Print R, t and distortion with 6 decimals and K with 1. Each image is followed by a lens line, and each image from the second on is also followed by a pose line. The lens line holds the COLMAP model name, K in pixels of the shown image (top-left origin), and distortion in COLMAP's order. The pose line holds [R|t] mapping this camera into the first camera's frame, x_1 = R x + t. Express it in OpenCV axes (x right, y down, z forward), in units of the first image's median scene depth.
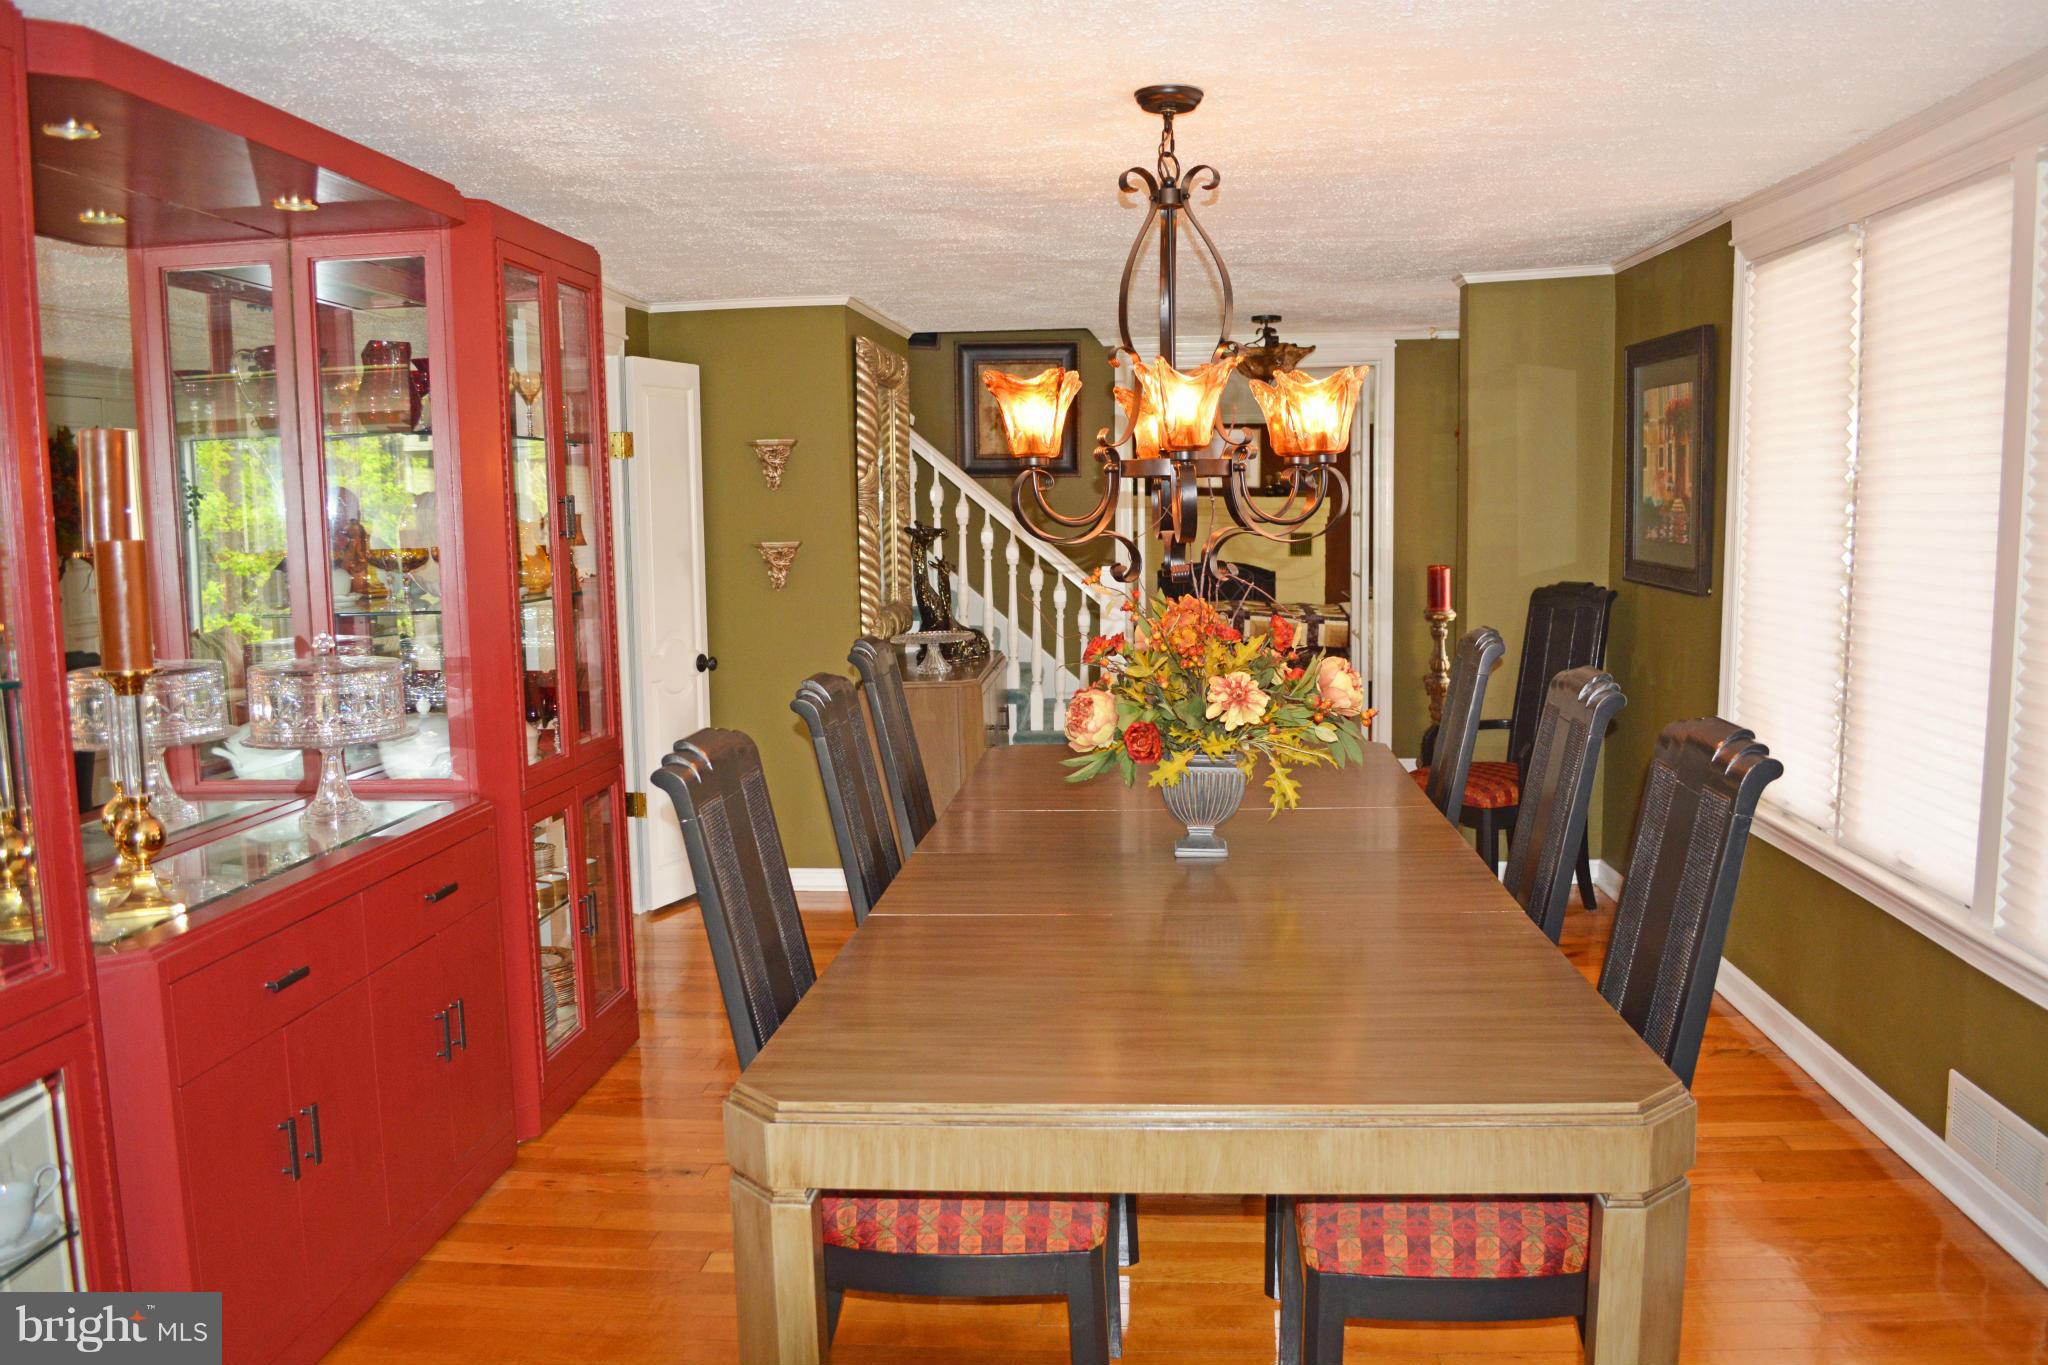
lens RADIAL K [[1596.3, 0, 1024.0], [0, 1596.3, 682.5], [0, 0, 1]] dist [-0.094180, -0.001873]
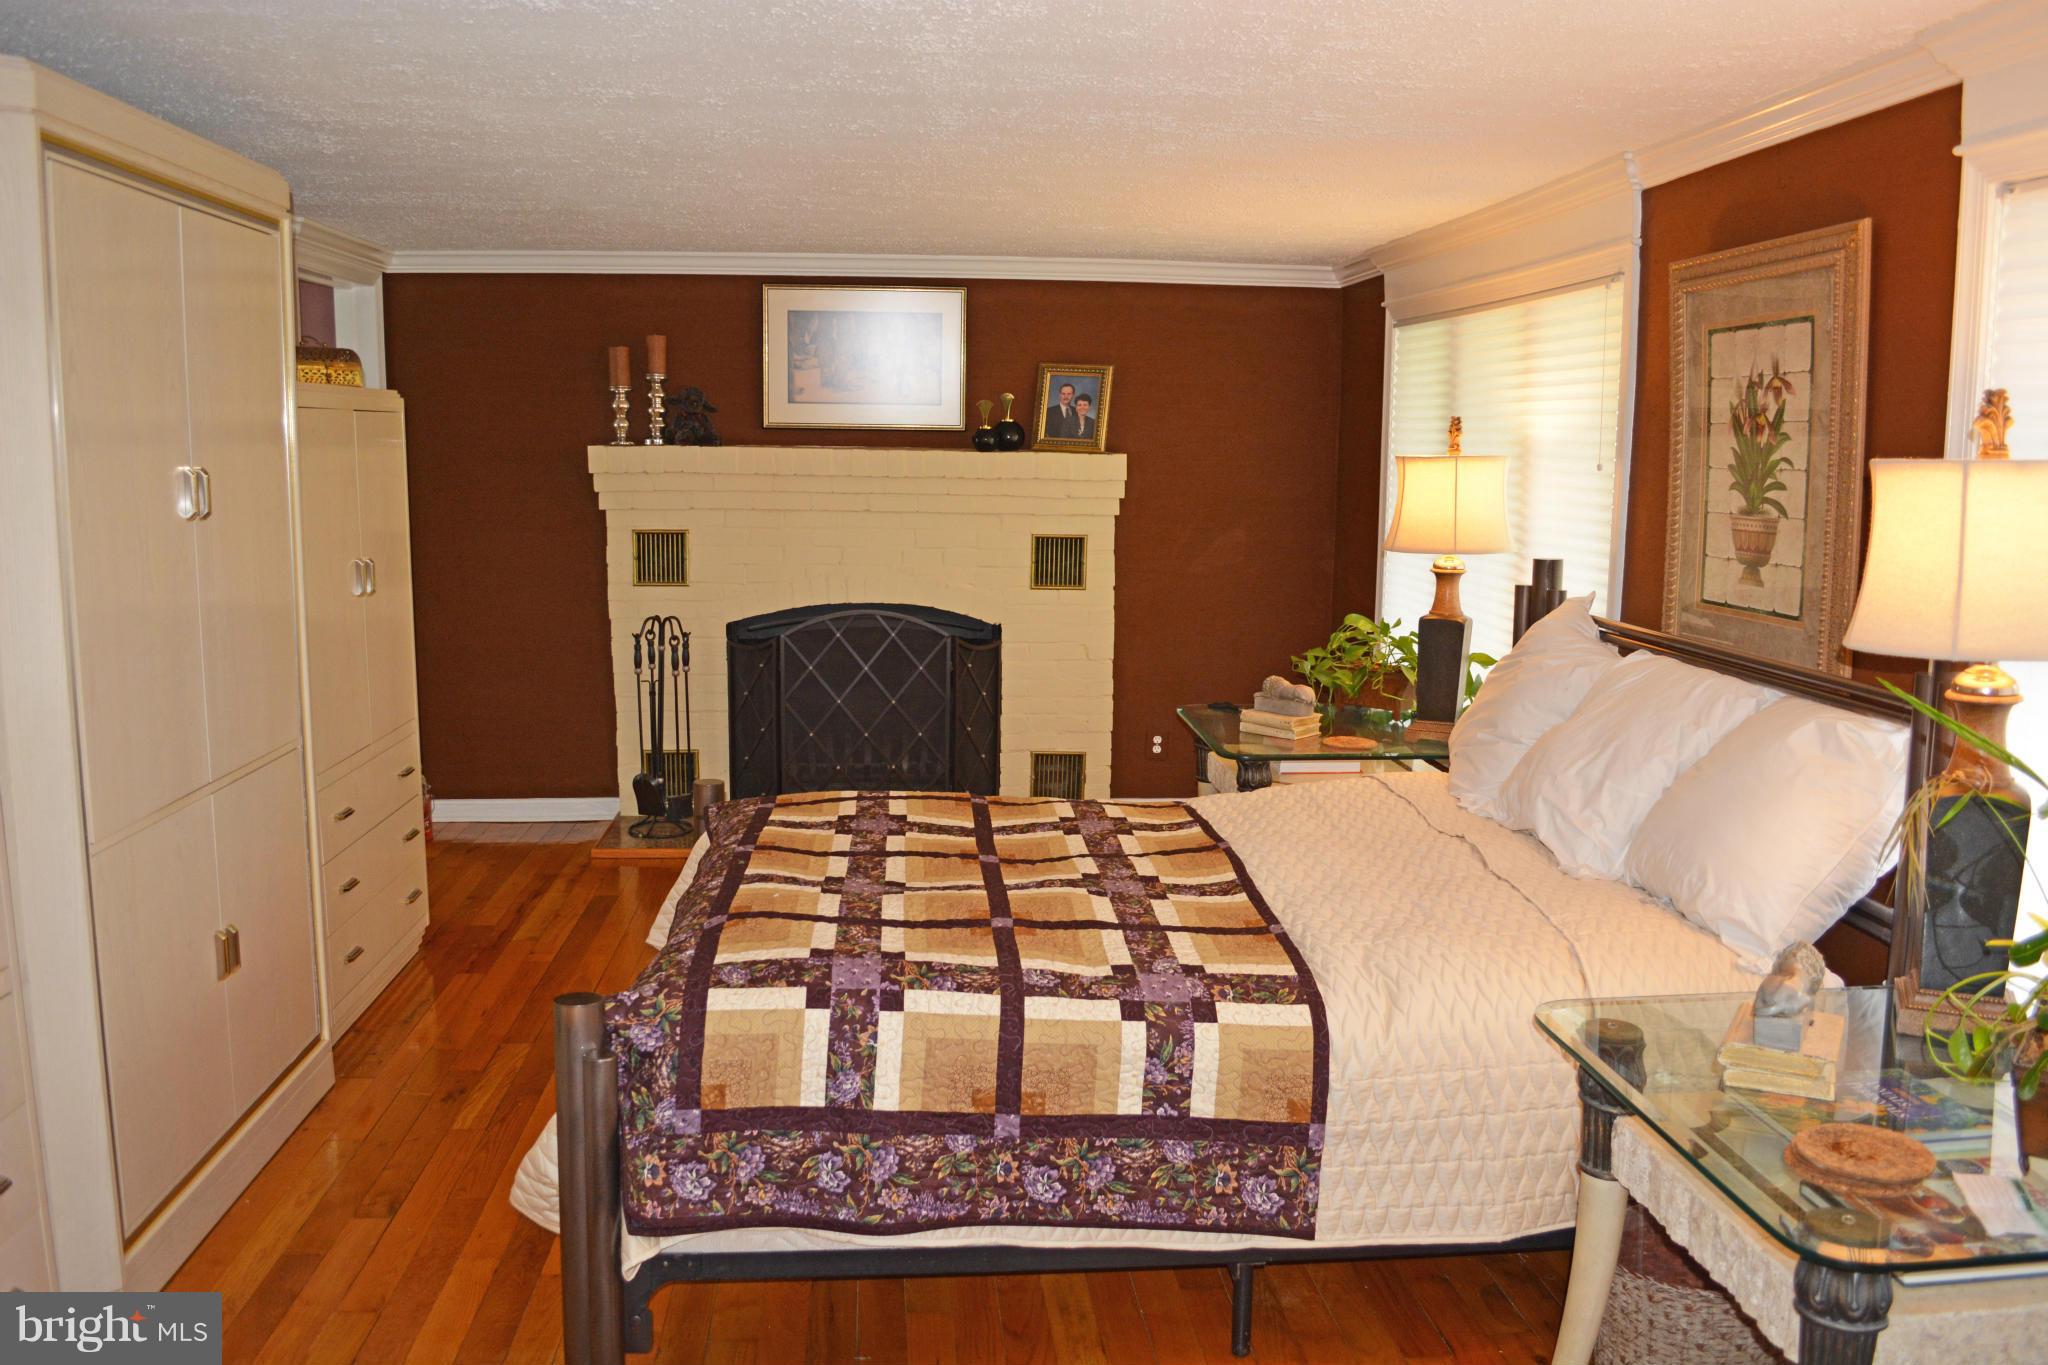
lens RADIAL K [[1596.3, 0, 1024.0], [0, 1596.3, 682.5], [0, 0, 1]] dist [-0.094180, -0.001873]
pose [[0.984373, -0.007900, 0.175917, 0.094852], [0.000332, 0.999075, 0.043009, -0.077842], [-0.176094, -0.042279, 0.983465, 0.615465]]
